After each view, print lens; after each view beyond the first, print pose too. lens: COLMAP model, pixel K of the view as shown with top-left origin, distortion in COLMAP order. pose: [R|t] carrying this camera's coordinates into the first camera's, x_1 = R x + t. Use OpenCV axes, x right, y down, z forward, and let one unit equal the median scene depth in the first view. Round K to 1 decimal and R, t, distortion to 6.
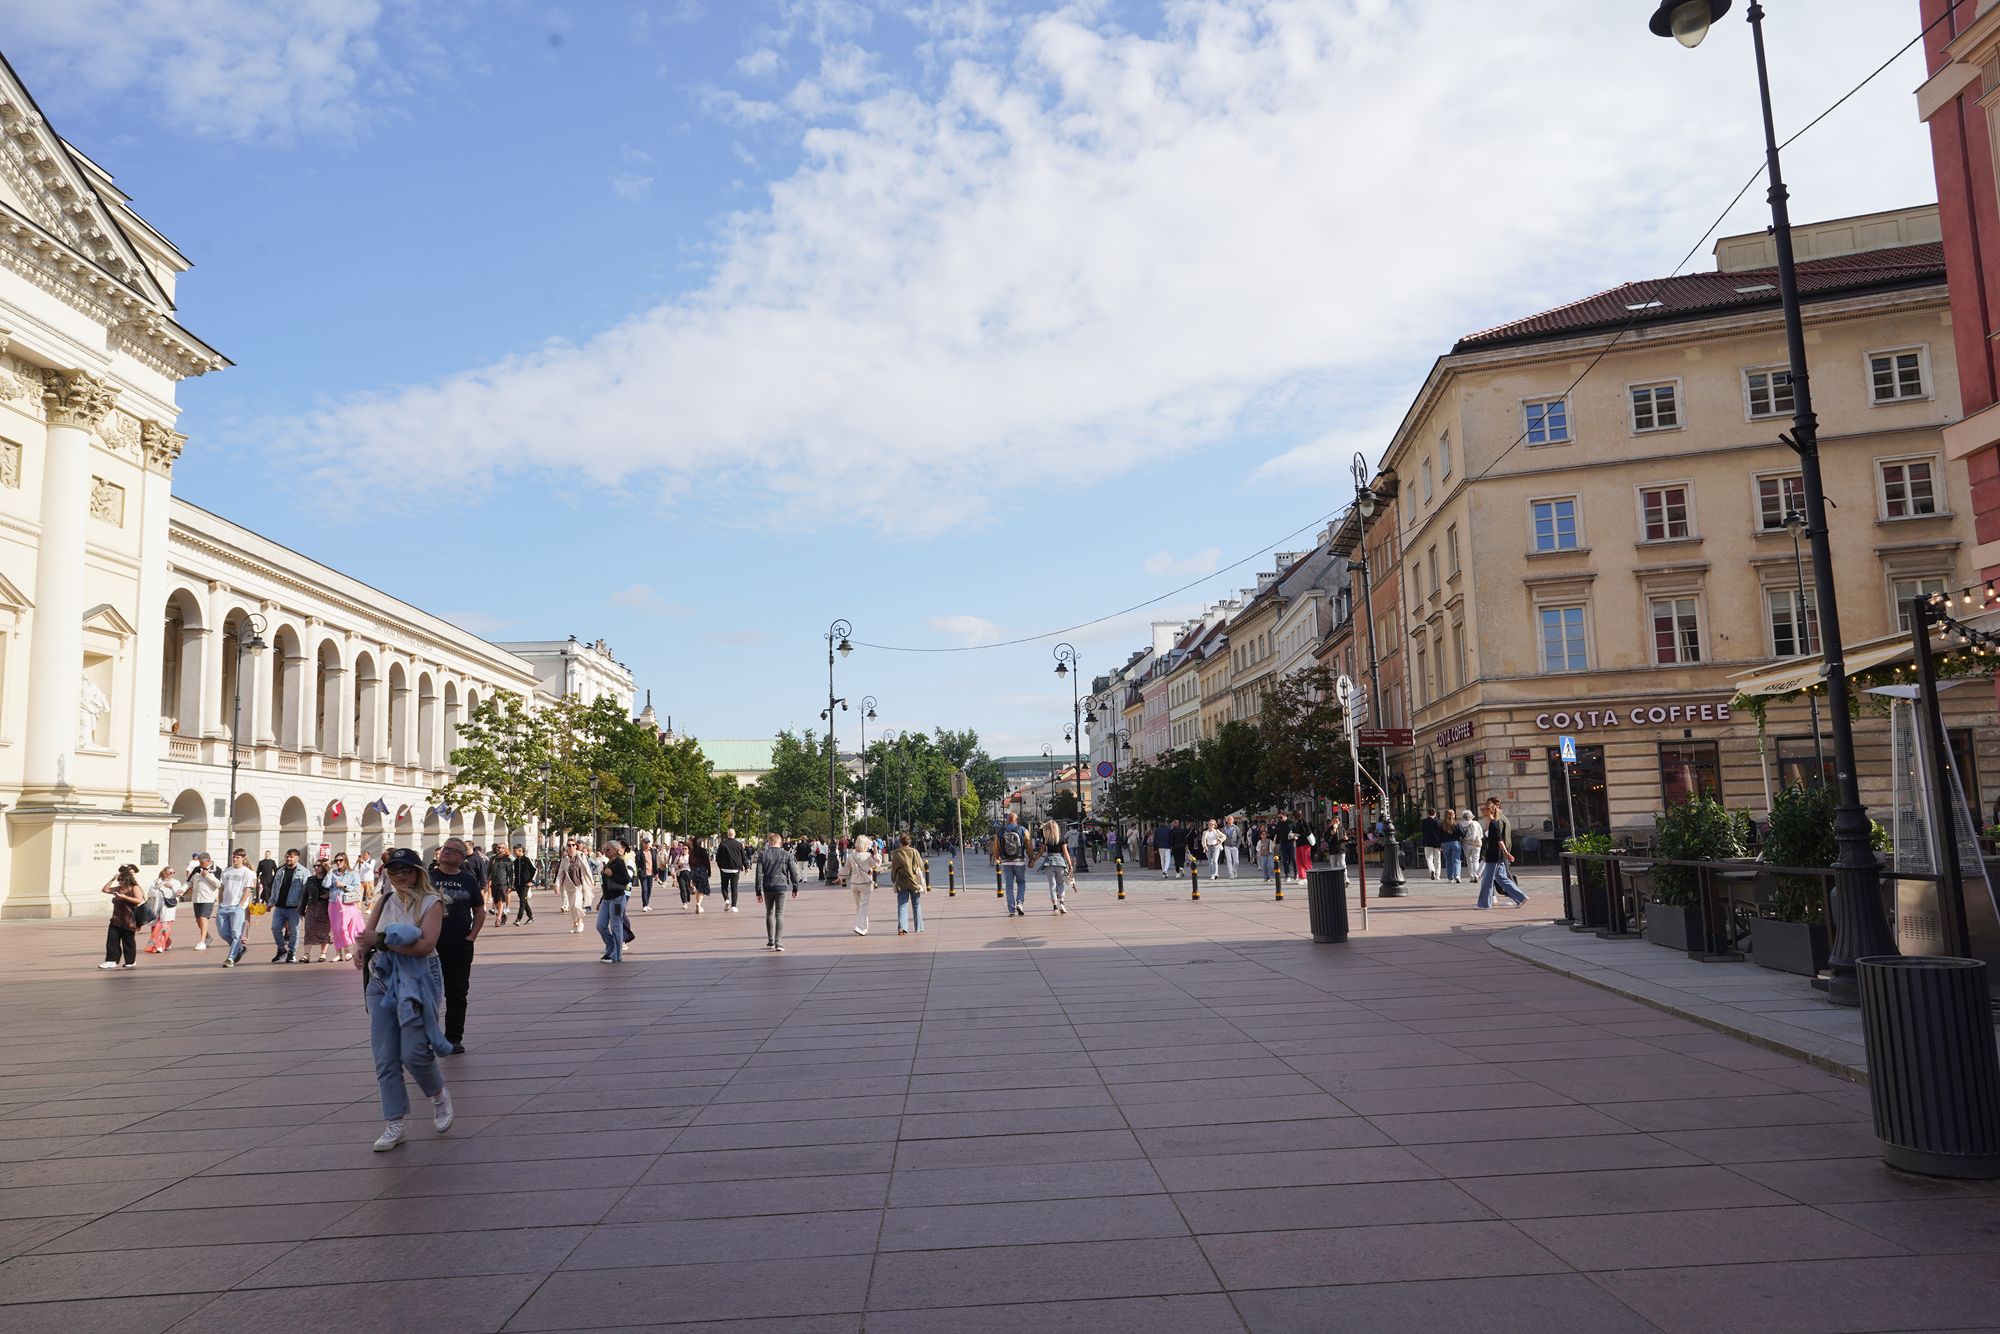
lens RADIAL K [[1326.9, 0, 1013.9], [0, 1326.9, 667.6], [0, 0, 1]] dist [-0.036601, 0.024009]
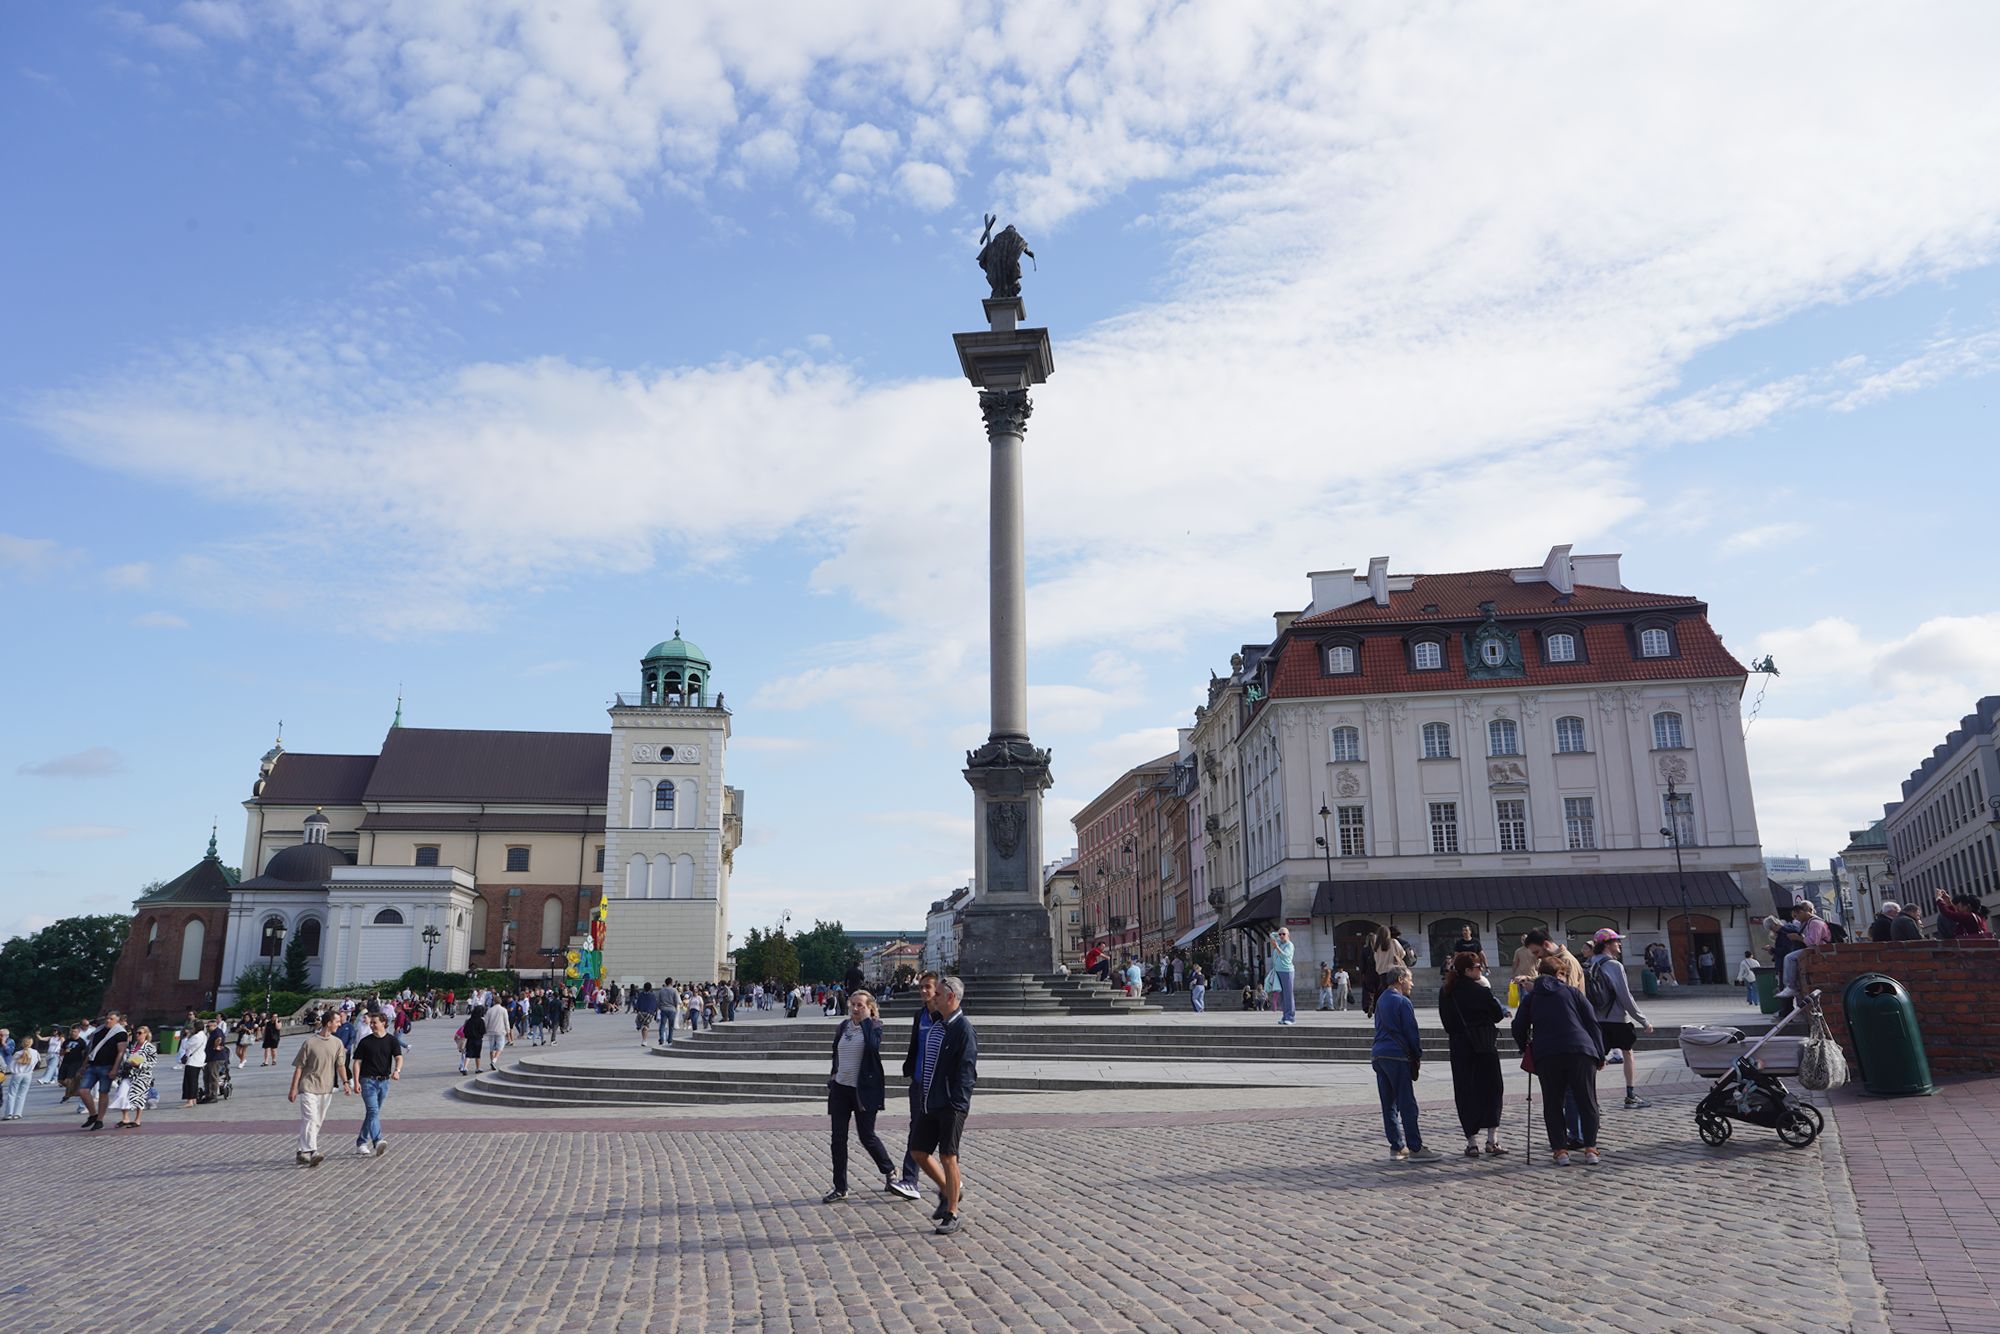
lens RADIAL K [[1326.9, 0, 981.9], [0, 1326.9, 667.6], [0, 0, 1]] dist [-0.036601, 0.024009]
pose [[0.990497, 0.057571, 0.124906, -0.144957], [-0.041918, 0.991333, -0.124509, -0.108250], [-0.130991, 0.118090, 0.984325, -0.998954]]
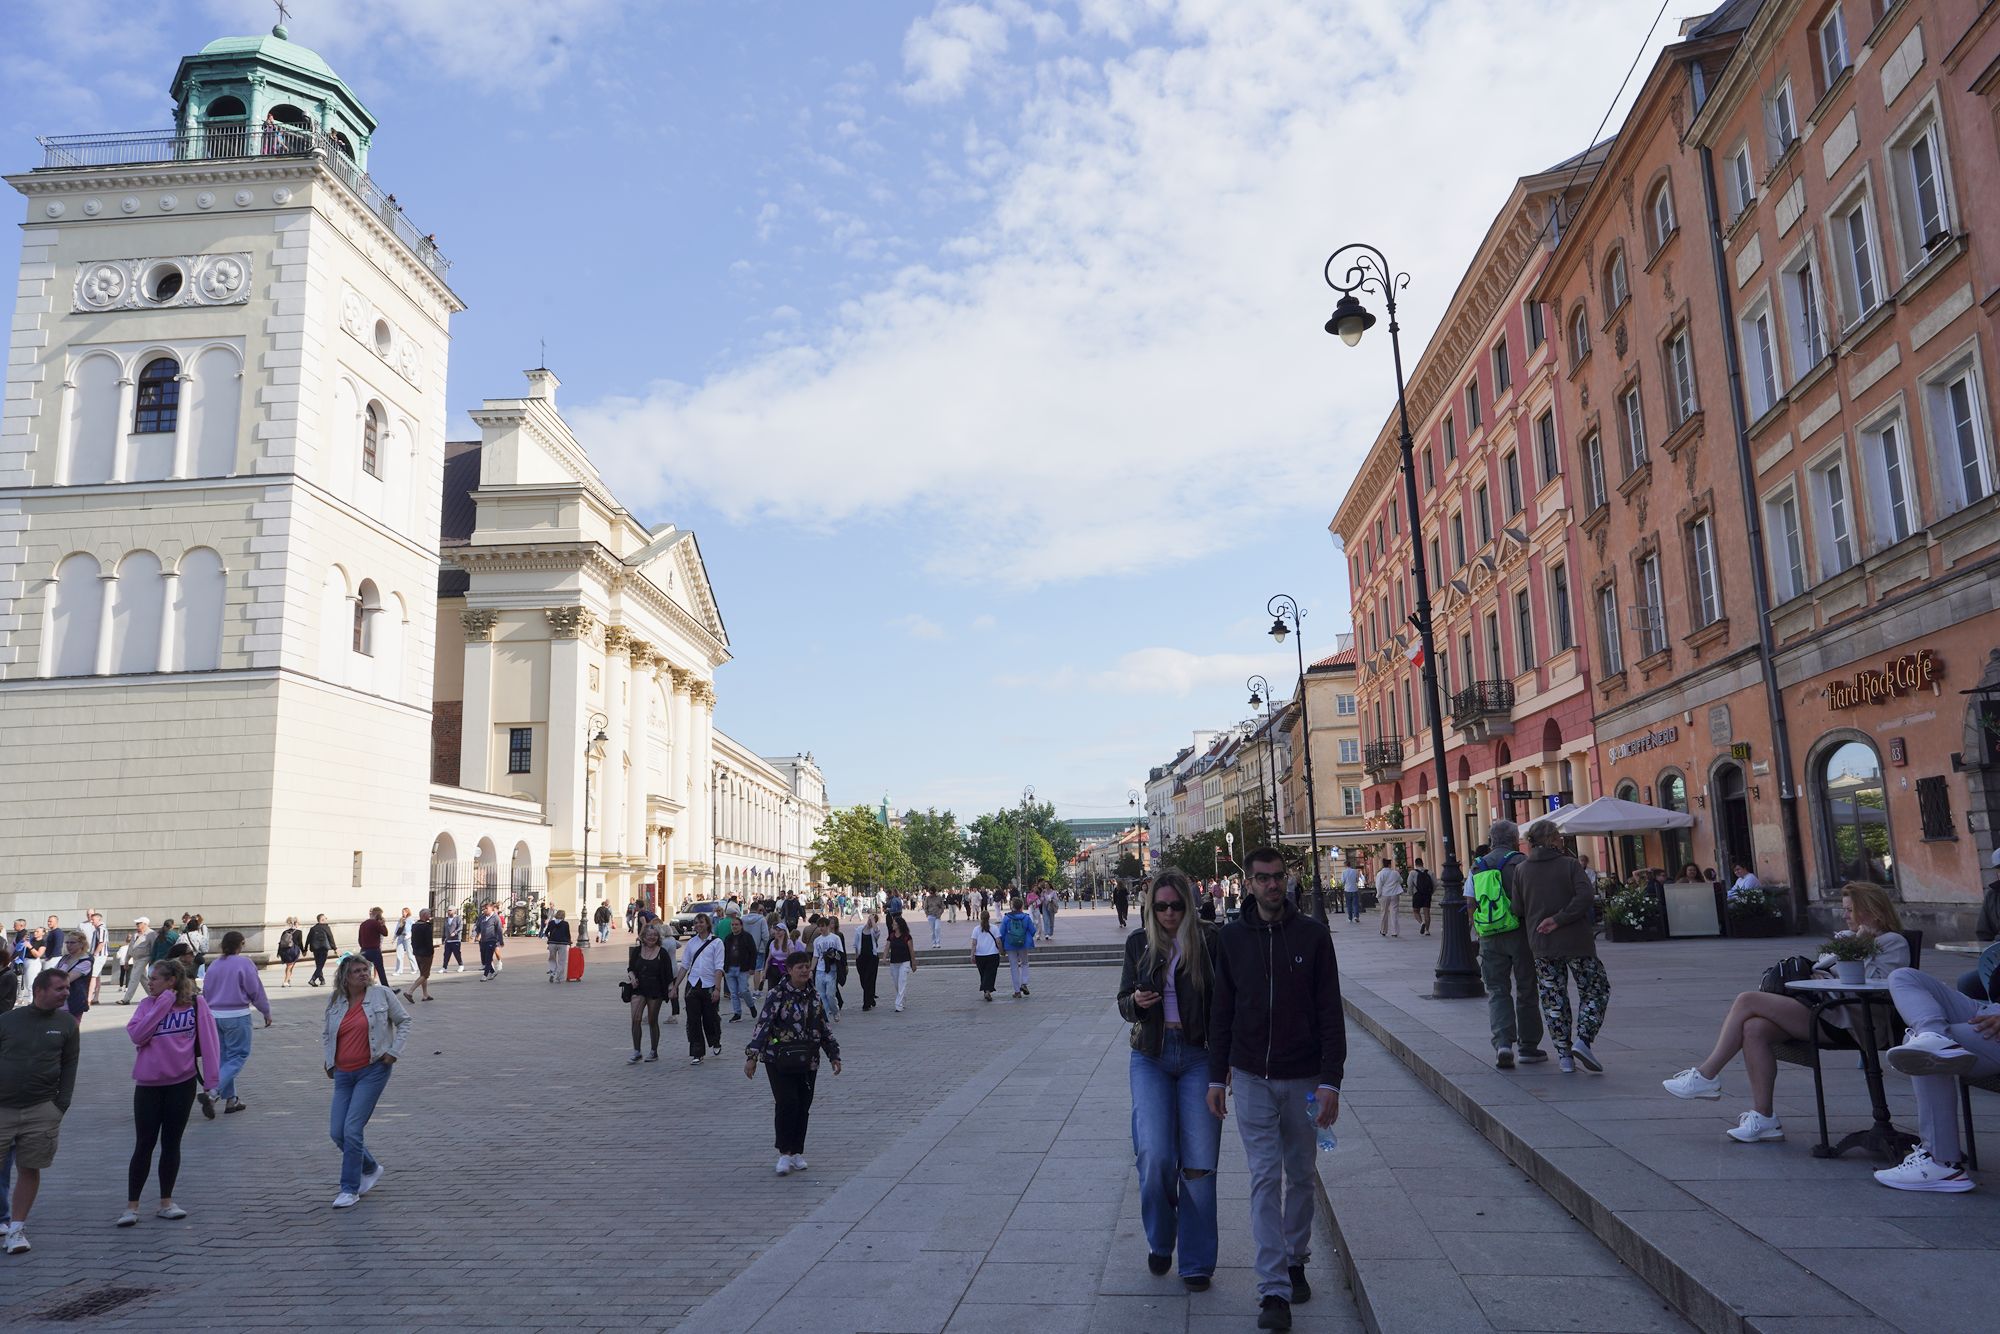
lens RADIAL K [[1326.9, 0, 990.6], [0, 1326.9, 665.9], [0, 0, 1]] dist [-0.036601, 0.024009]
pose [[0.998091, -0.002558, -0.061708, -0.019513], [-0.000104, 0.999070, -0.043112, -0.045836], [0.061761, 0.043036, 0.997163, -0.387475]]
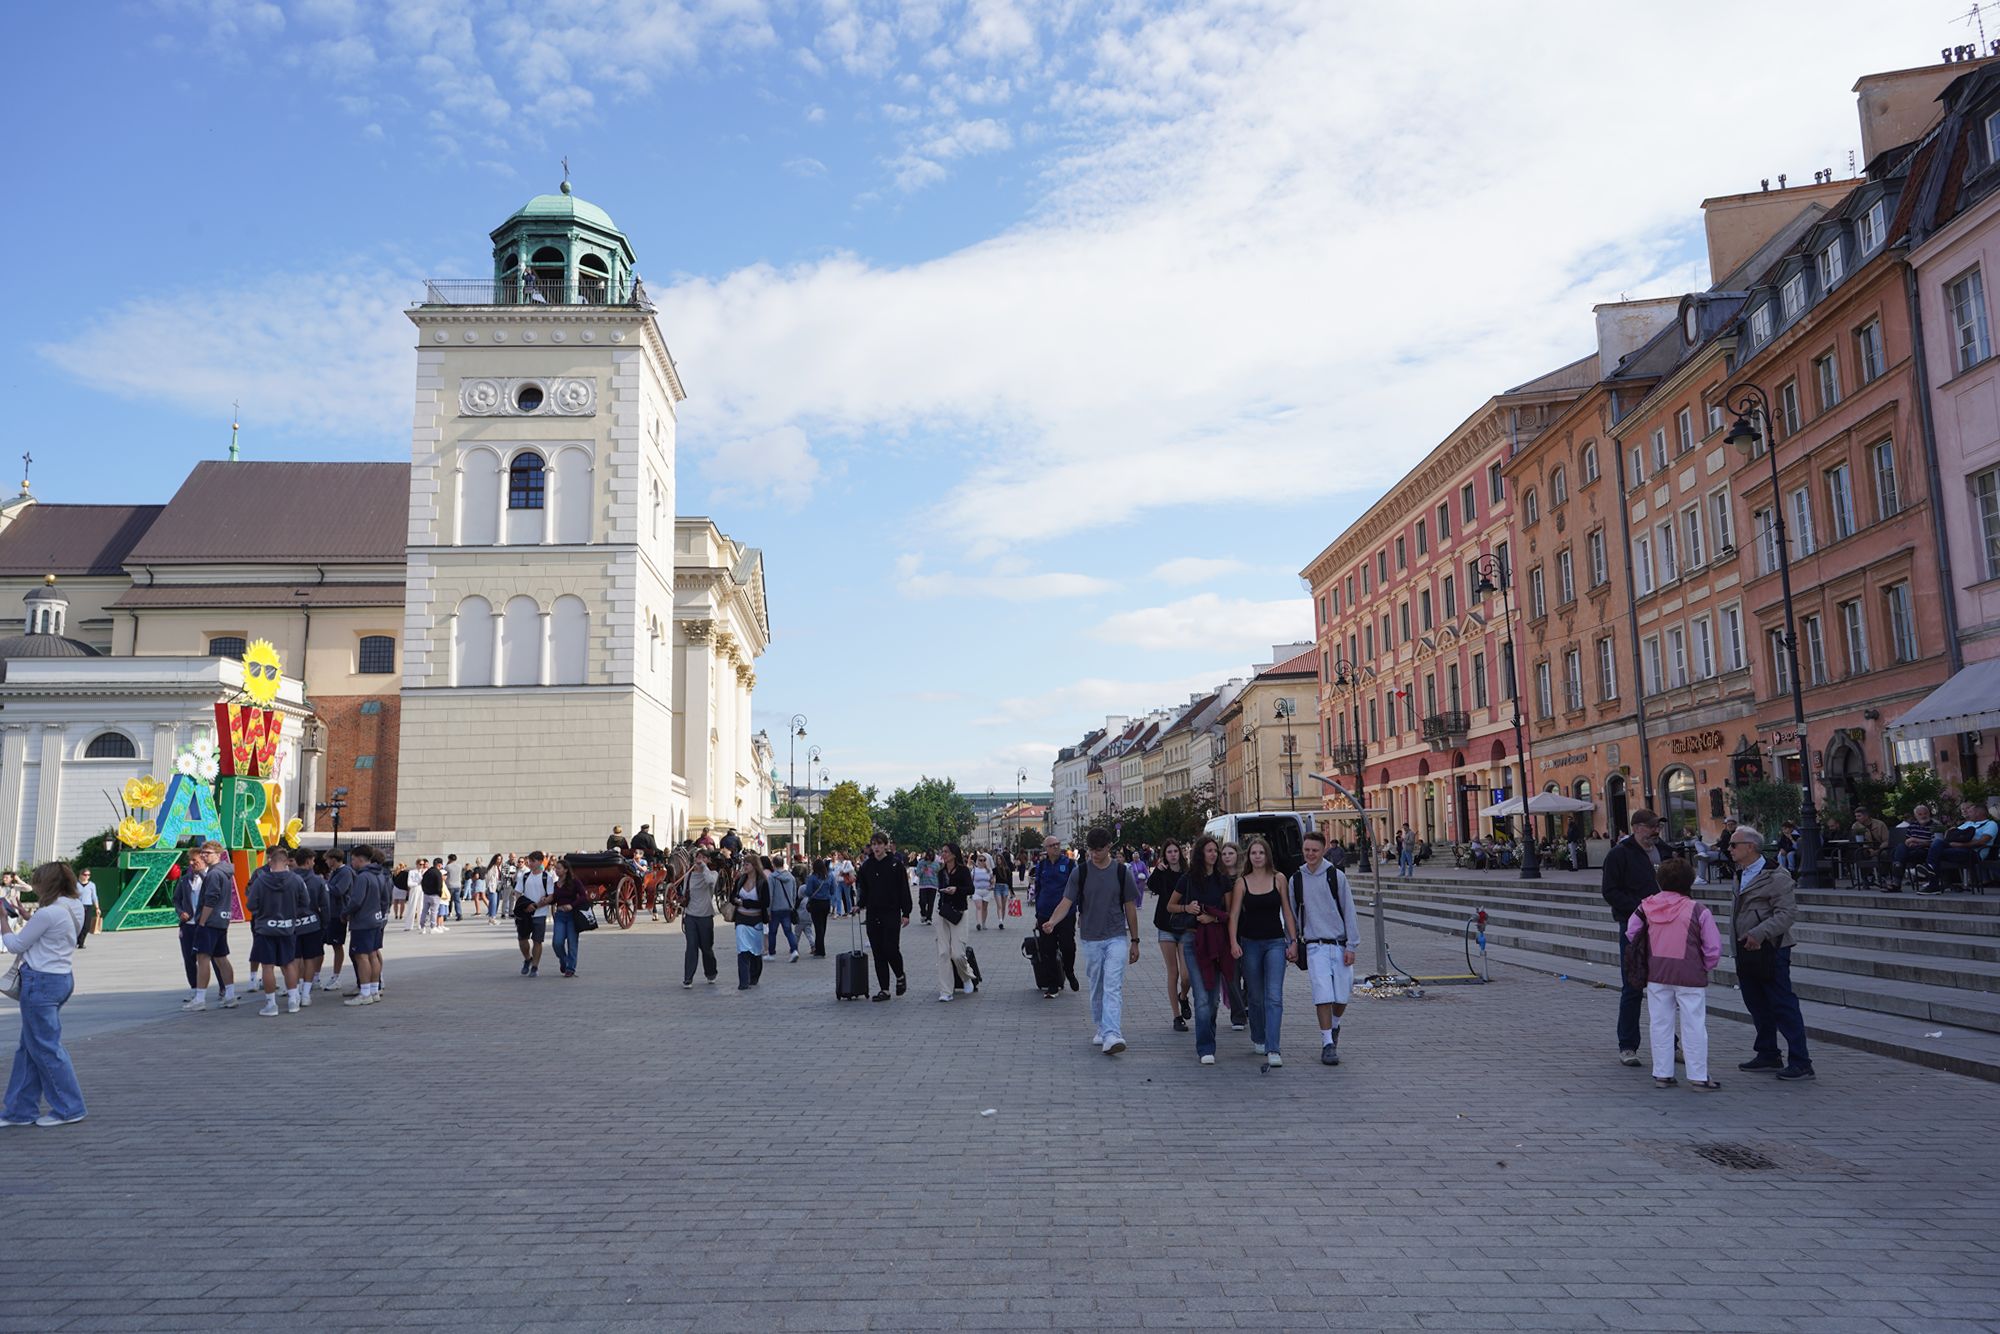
lens RADIAL K [[1326.9, 0, 995.4], [0, 1326.9, 672.8], [0, 0, 1]] dist [-0.036601, 0.024009]
pose [[0.998518, 0.023385, 0.049150, -0.105012], [-0.022467, 0.999564, -0.019140, -0.056462], [-0.049576, 0.018008, 0.998608, -0.528941]]
